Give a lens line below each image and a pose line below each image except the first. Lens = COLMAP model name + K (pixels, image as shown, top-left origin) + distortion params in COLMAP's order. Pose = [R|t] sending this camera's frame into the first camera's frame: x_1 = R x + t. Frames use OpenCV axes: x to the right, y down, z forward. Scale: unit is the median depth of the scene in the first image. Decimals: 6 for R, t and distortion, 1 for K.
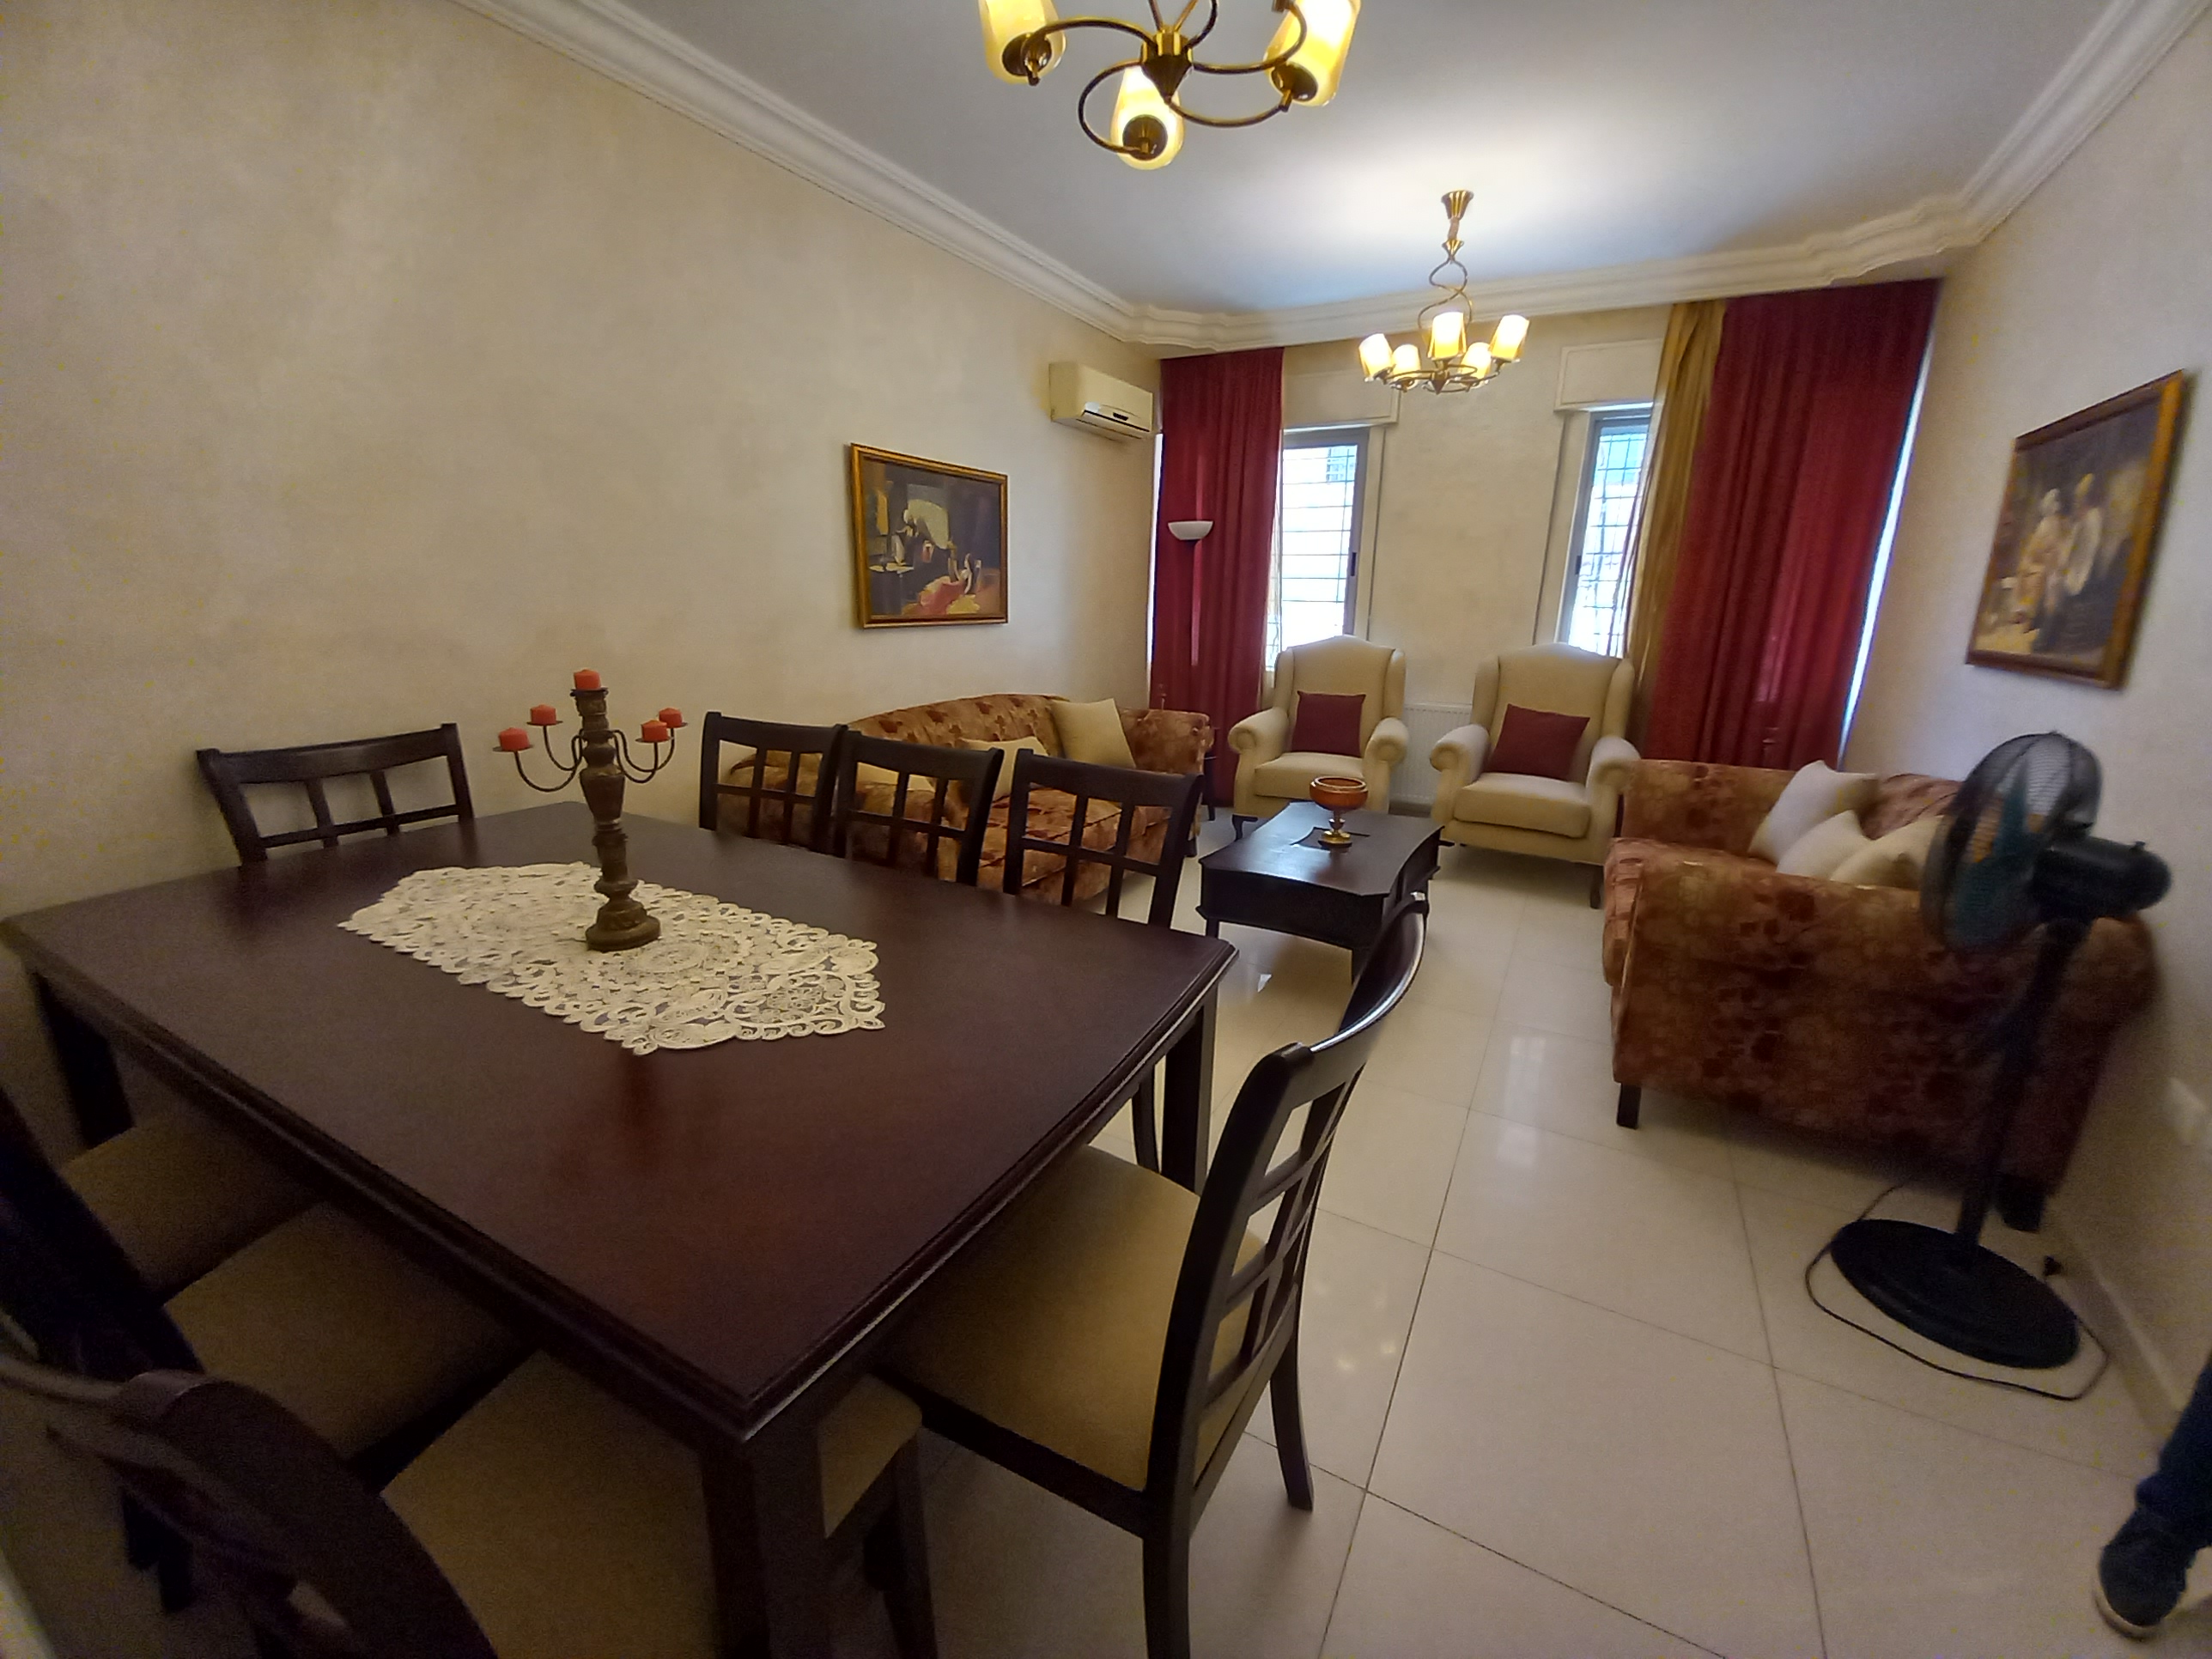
lens RADIAL K [[919.5, 0, 1106.0], [0, 919.5, 829.5], [0, 0, 1]] dist [0.027235, -0.017877]
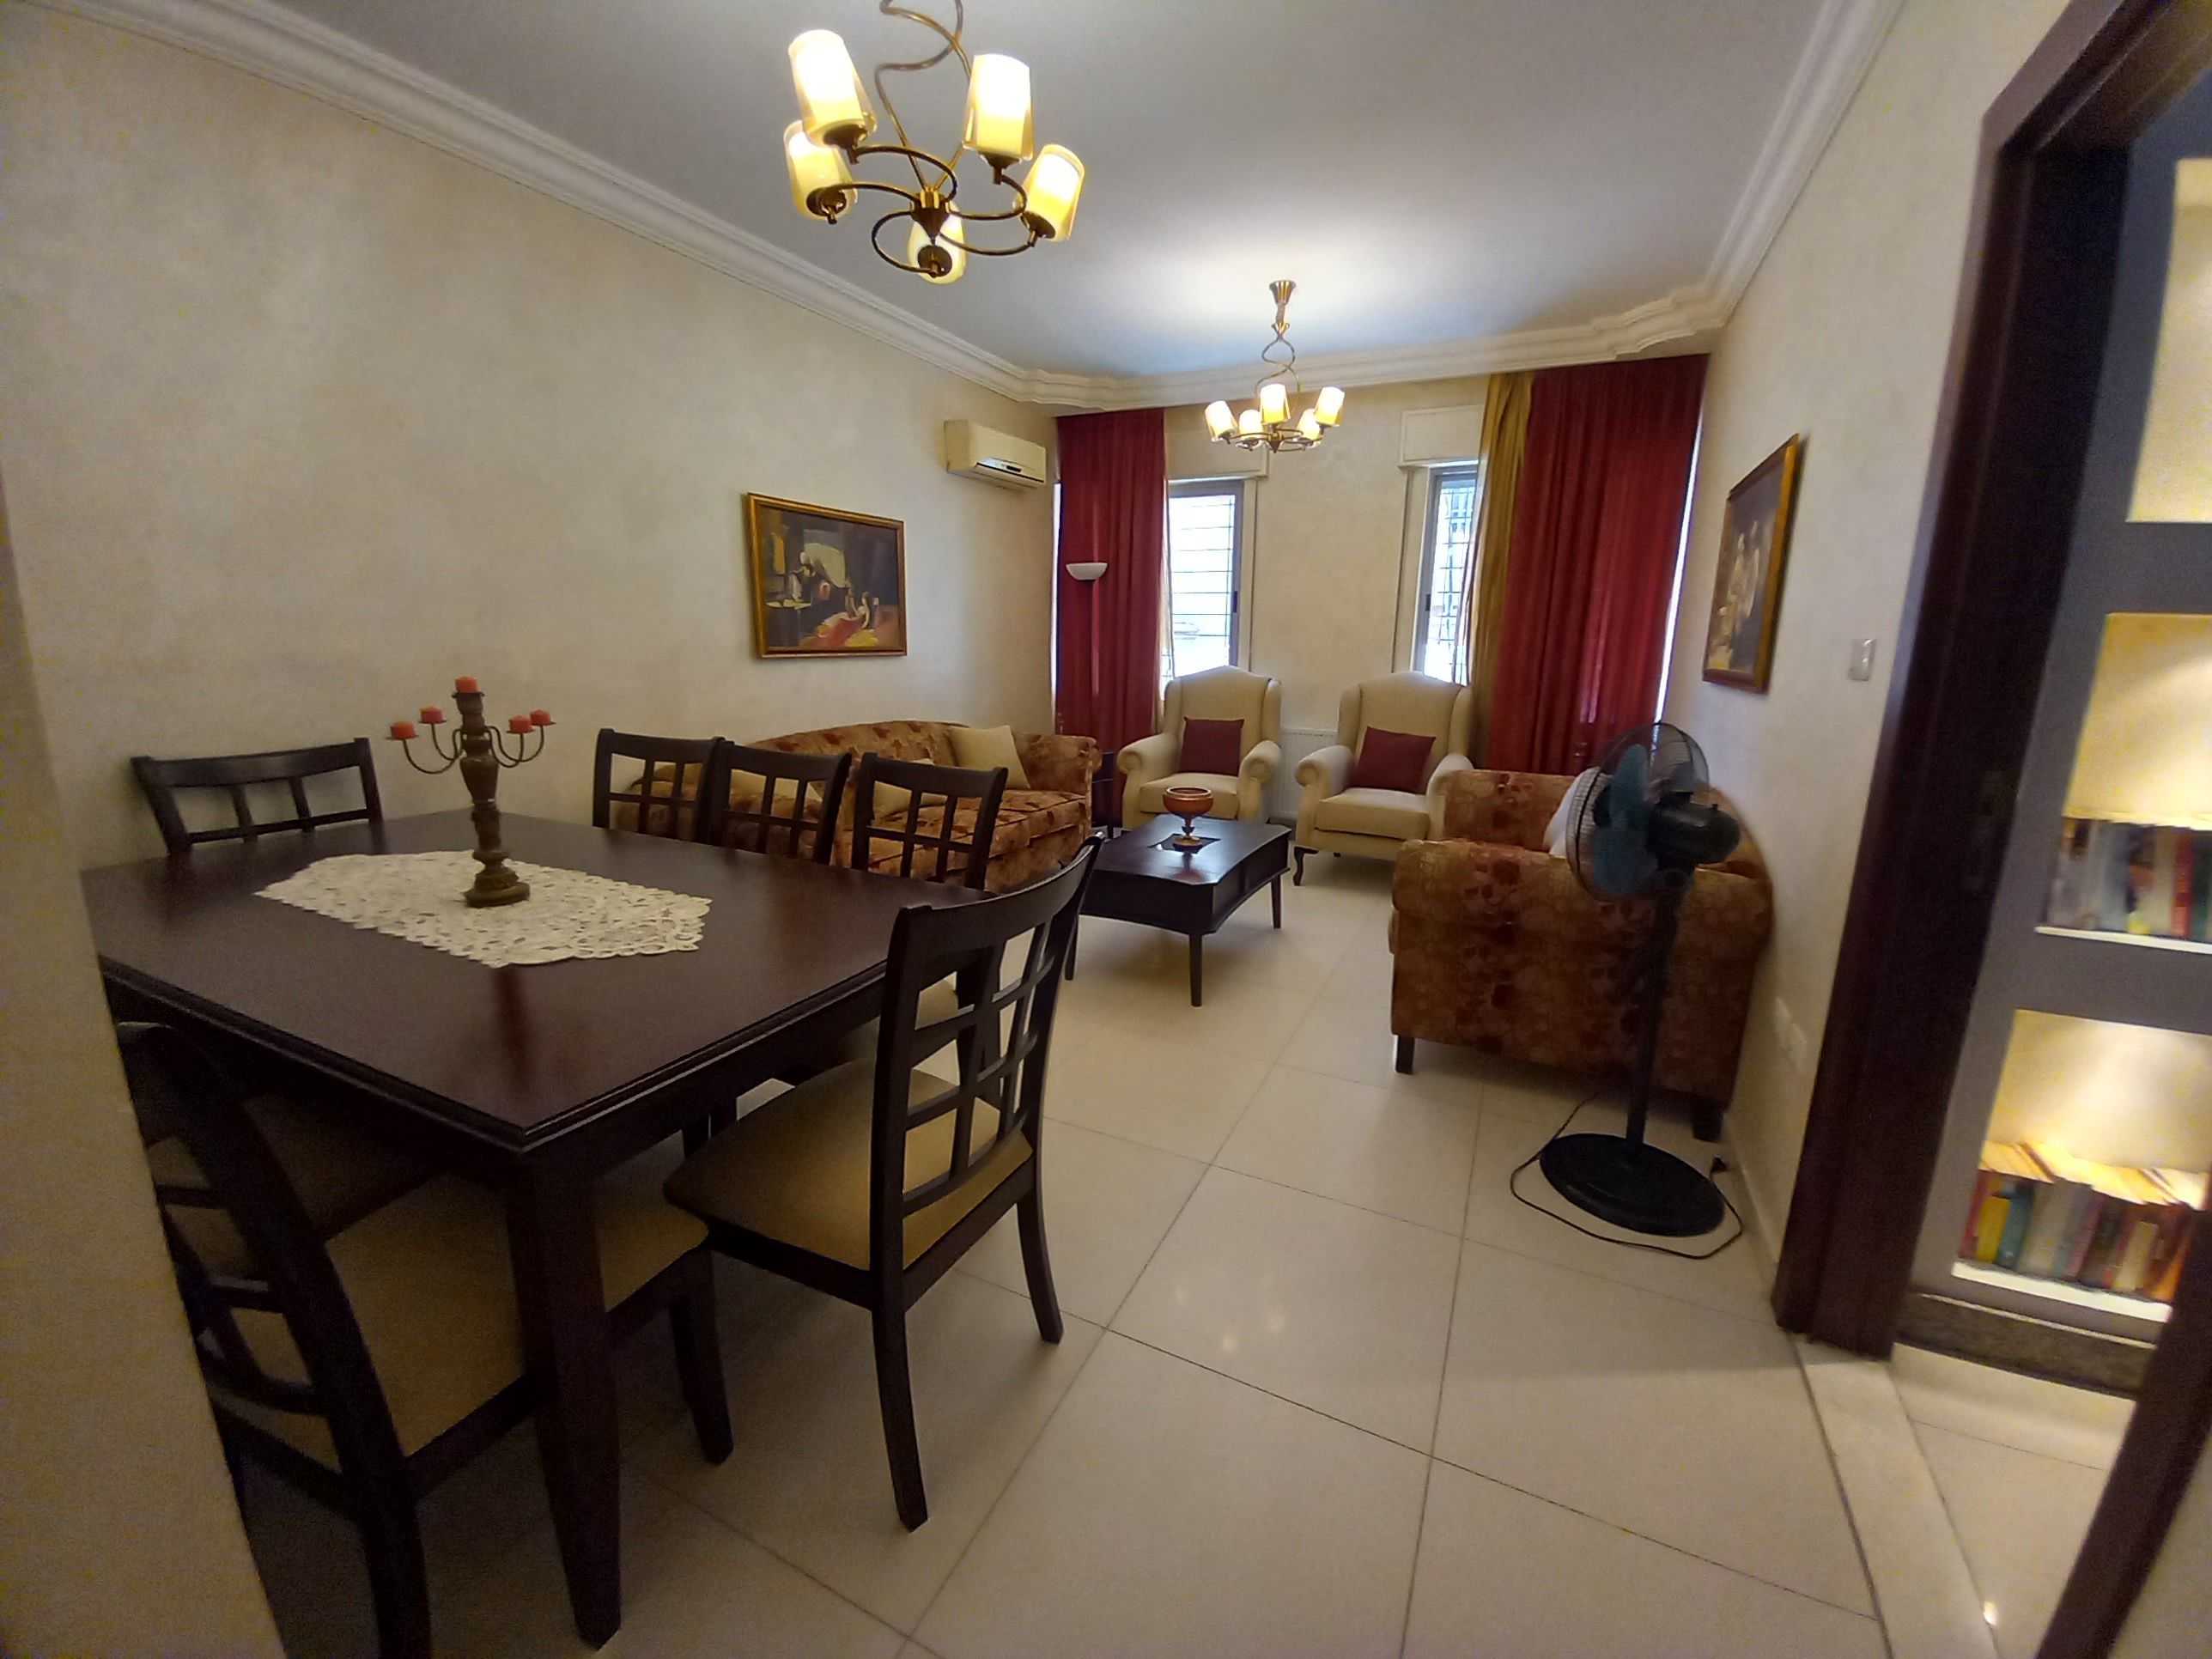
lens RADIAL K [[919.5, 0, 1106.0], [0, 919.5, 829.5], [0, 0, 1]] dist [0.027235, -0.017877]
pose [[0.998819, -0.014332, 0.046434, 0.097713], [0.016317, 0.998957, -0.042657, 0.041059], [-0.045774, 0.043364, 0.998010, -0.112903]]
